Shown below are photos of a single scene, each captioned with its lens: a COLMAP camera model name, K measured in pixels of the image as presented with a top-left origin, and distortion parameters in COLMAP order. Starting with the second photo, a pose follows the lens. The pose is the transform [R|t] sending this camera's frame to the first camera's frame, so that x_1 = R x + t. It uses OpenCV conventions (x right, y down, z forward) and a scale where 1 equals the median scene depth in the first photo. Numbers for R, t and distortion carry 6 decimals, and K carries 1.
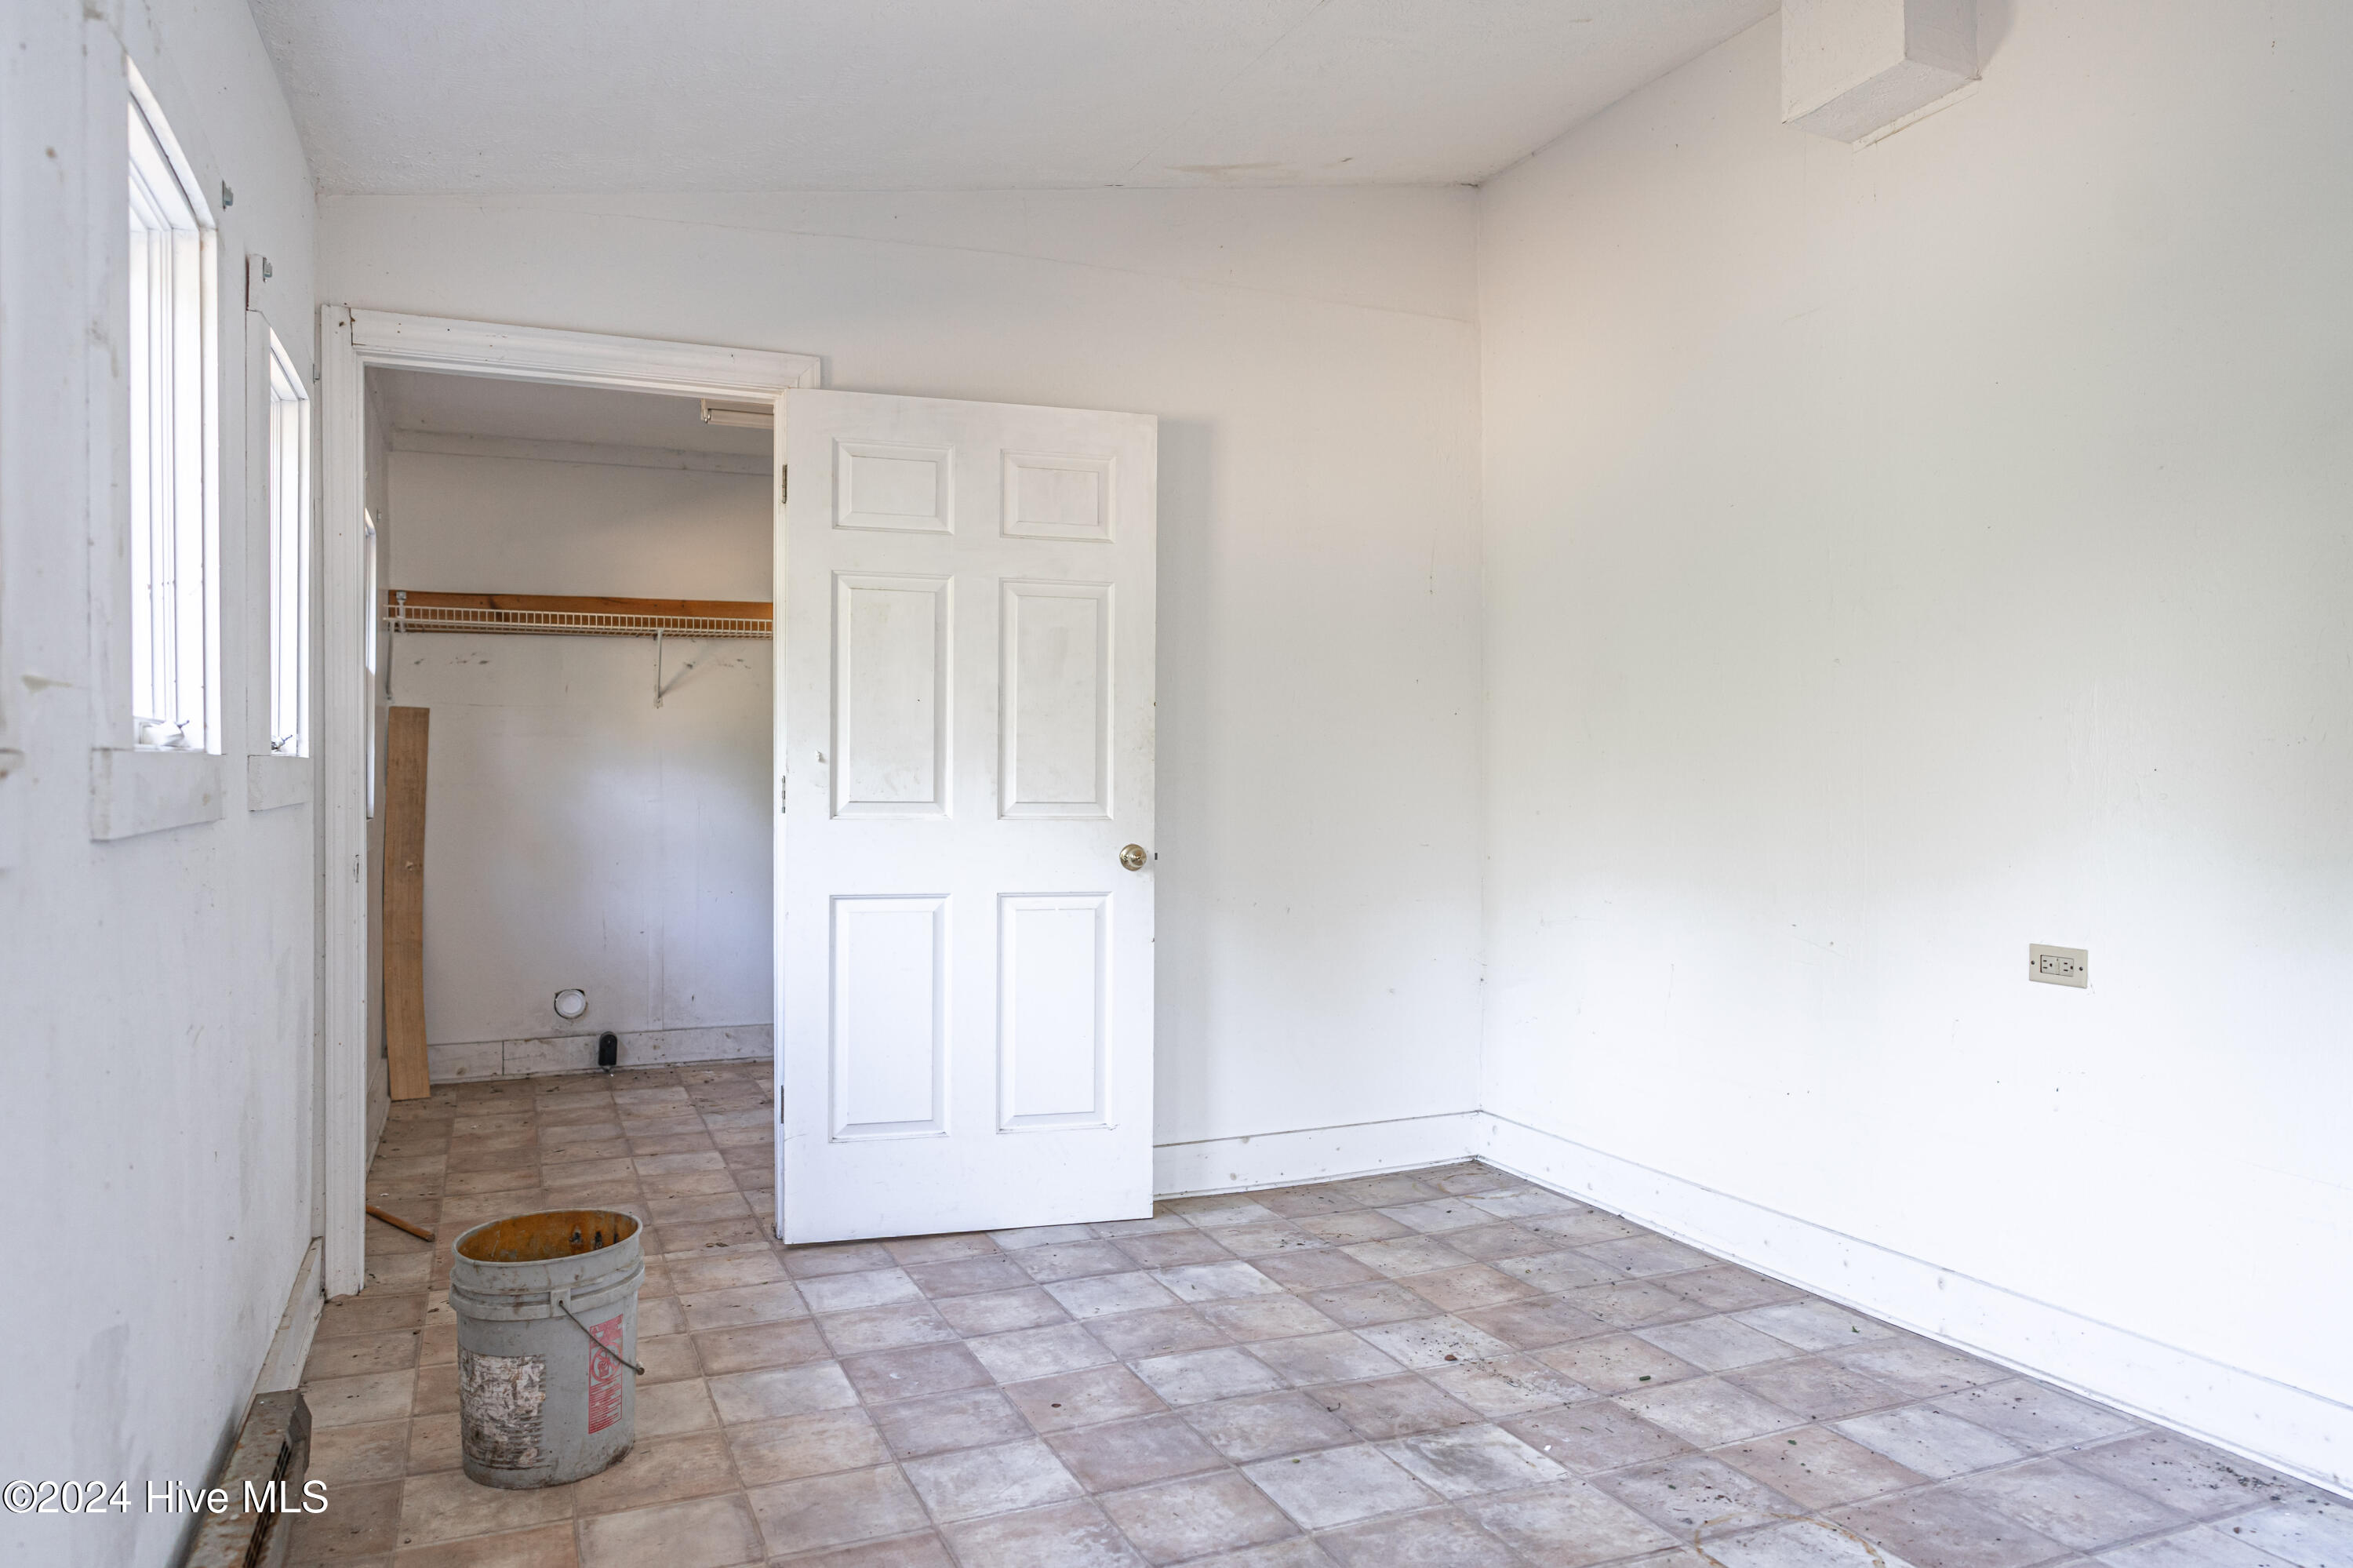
lens RADIAL K [[1569.3, 0, 1171.3], [0, 1569.3, 798.6], [0, 0, 1]] dist [-0.002477, 0.005858]
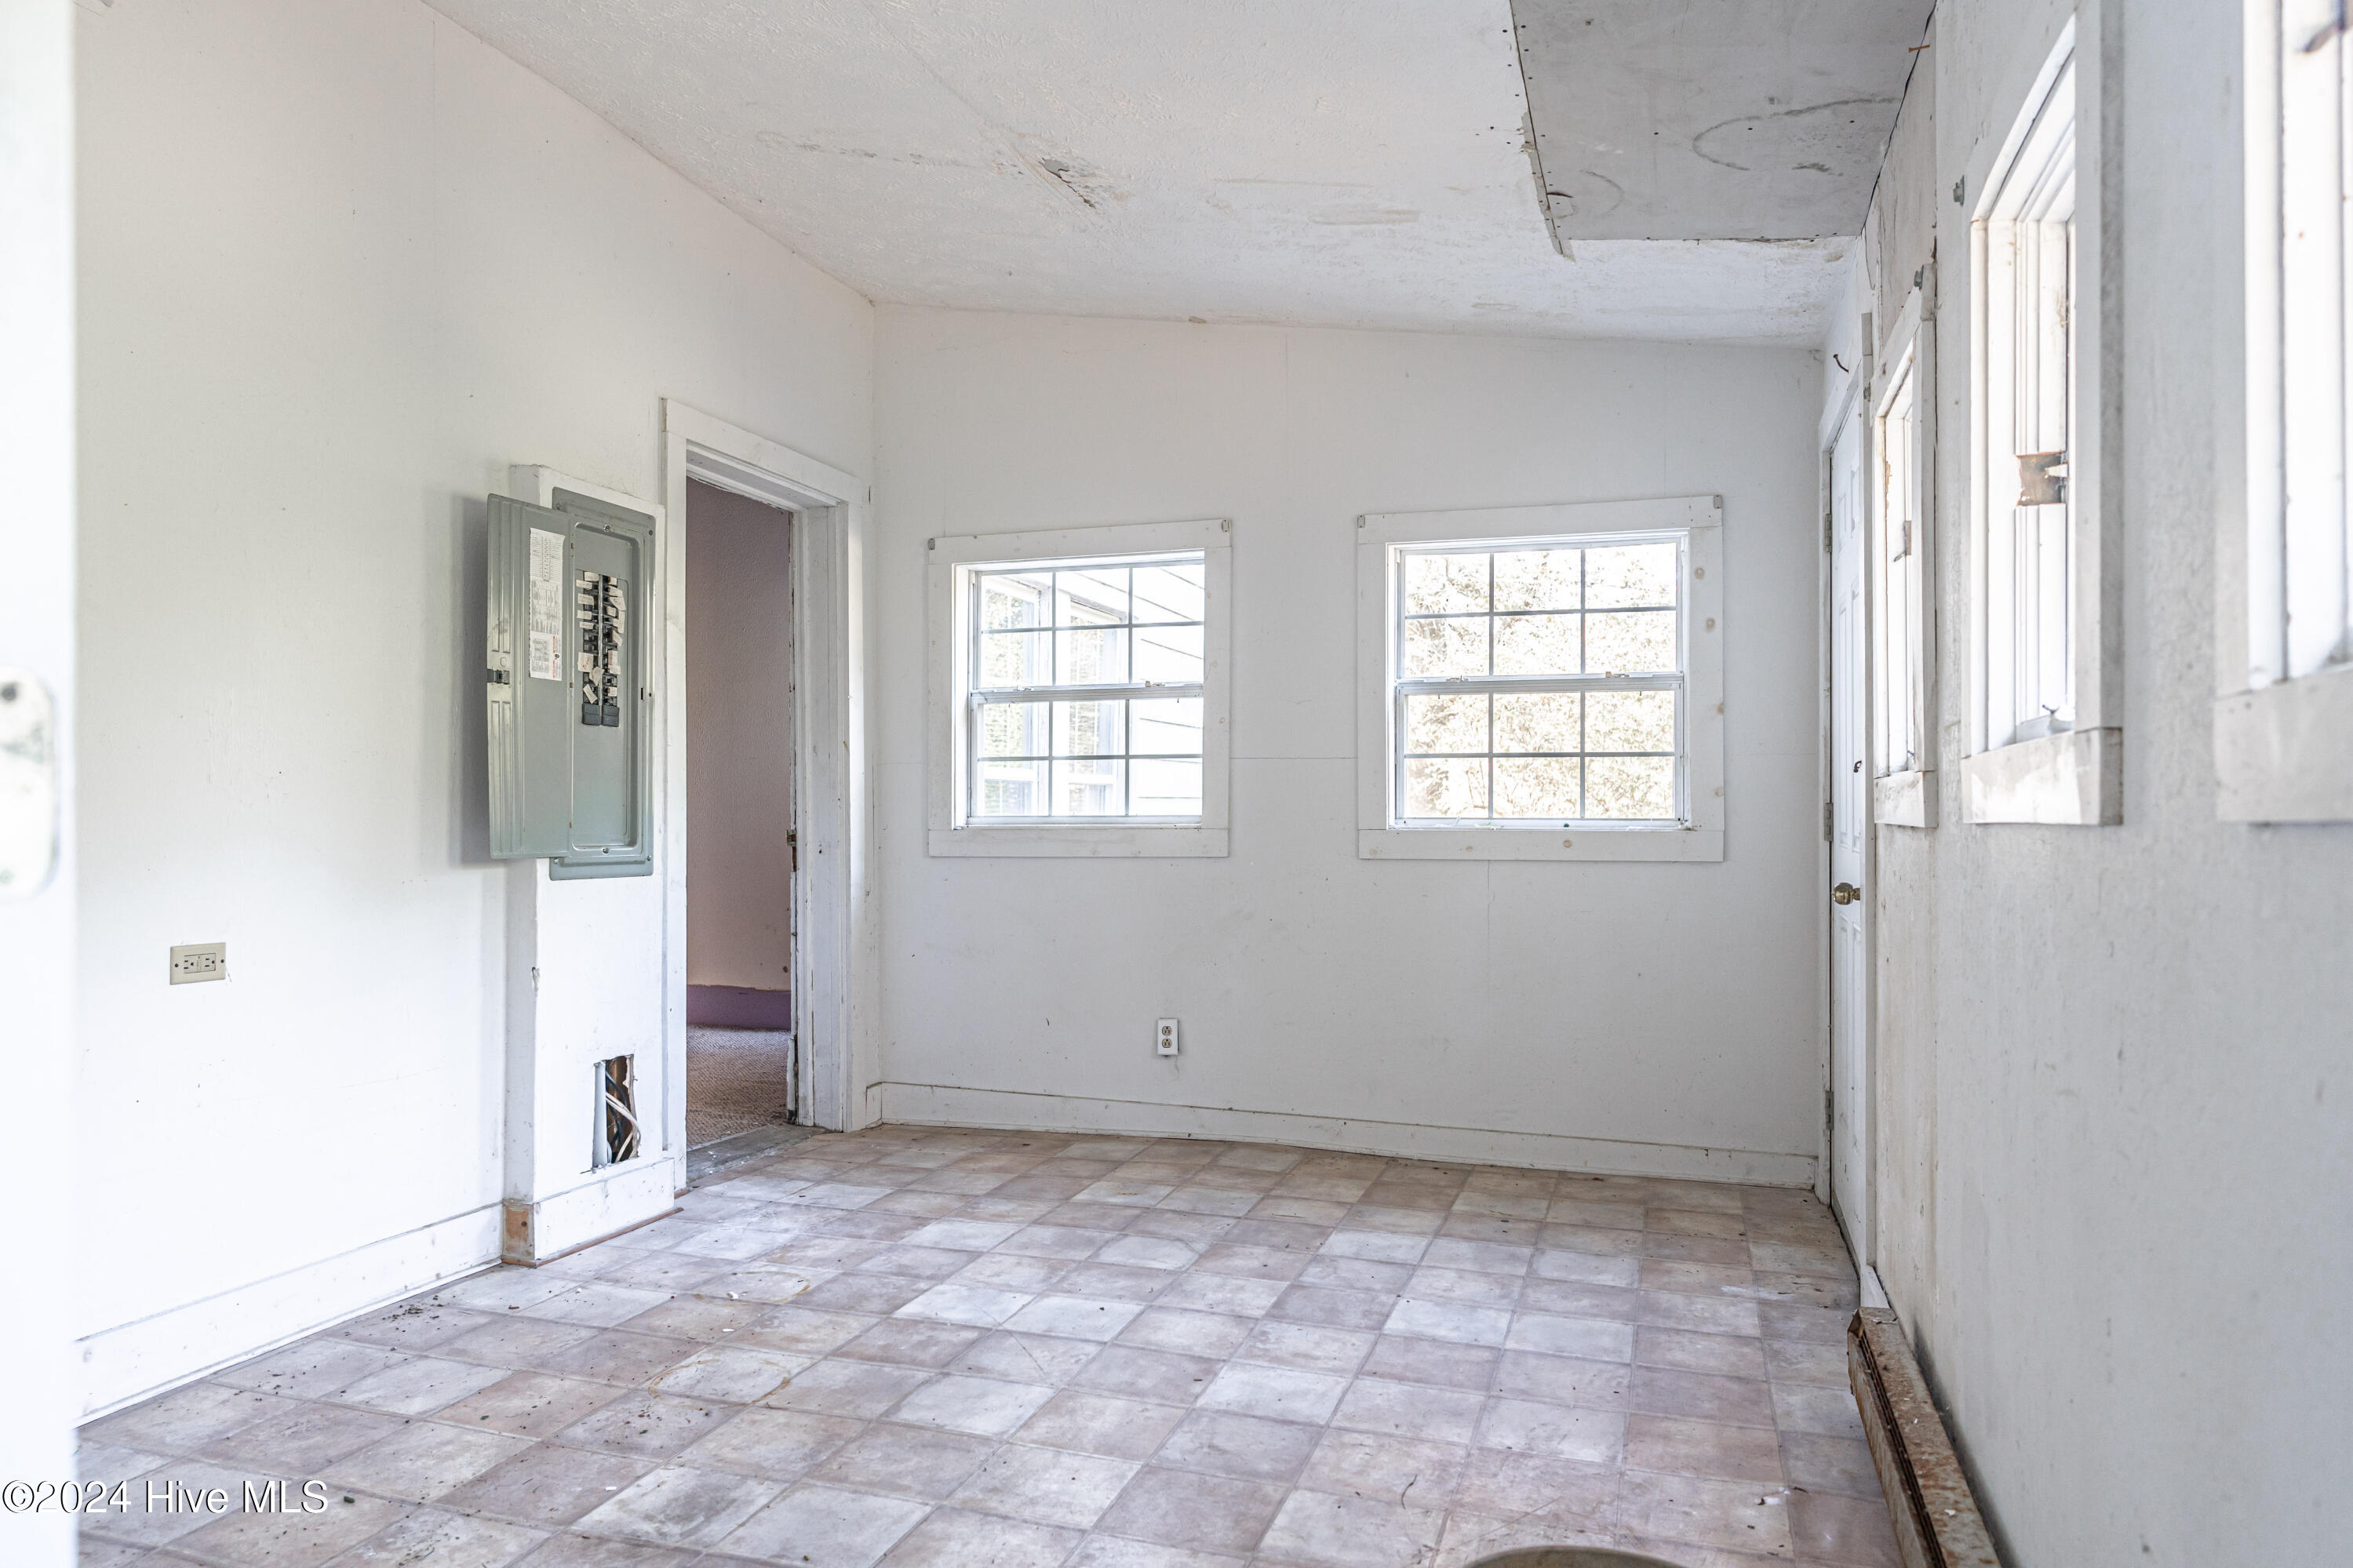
lens RADIAL K [[1569.0, 0, 1171.3], [0, 1569.0, 798.6], [0, 0, 1]] dist [-0.002477, 0.005858]
pose [[-0.753519, -0.002299, 0.657423, -0.664008], [-0.001999, 0.999997, 0.001205, -0.002447], [-0.657424, -0.000406, -0.753521, 1.565215]]
